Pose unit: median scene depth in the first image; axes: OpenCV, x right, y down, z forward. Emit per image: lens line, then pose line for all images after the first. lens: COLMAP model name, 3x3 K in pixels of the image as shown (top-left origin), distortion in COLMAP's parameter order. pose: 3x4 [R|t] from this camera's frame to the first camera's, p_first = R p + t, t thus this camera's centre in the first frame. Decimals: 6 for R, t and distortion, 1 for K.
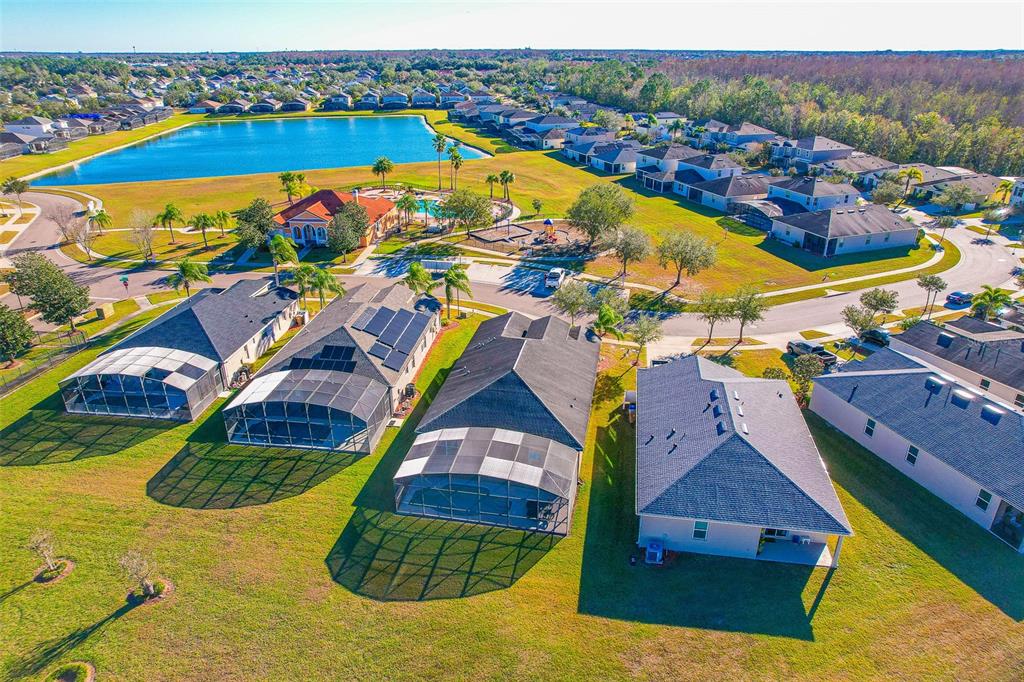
lens RADIAL K [[638.3, 0, 512.0], [0, 638.3, 341.0], [0, 0, 1]] dist [-0.017424, 0.001121]
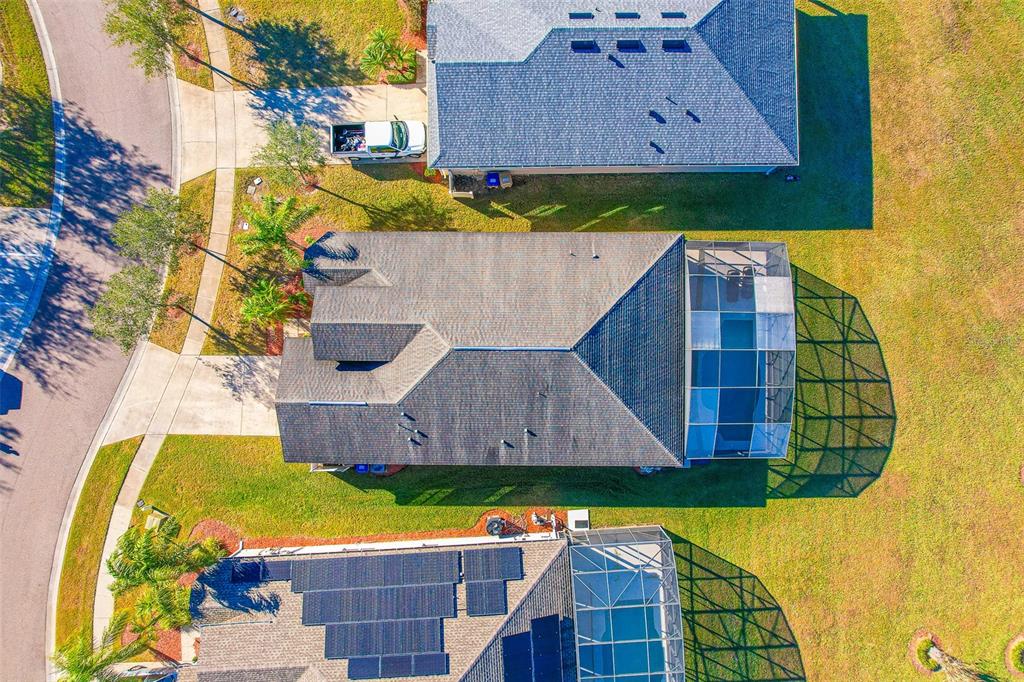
lens RADIAL K [[638.3, 0, 512.0], [0, 638.3, 341.0], [0, 0, 1]] dist [-0.017424, 0.001121]
pose [[-0.185670, -0.982512, 0.014058, 0.014129], [0.414036, -0.065252, 0.907919, -0.658906], [-0.891123, 0.174394, 0.418910, 0.950555]]
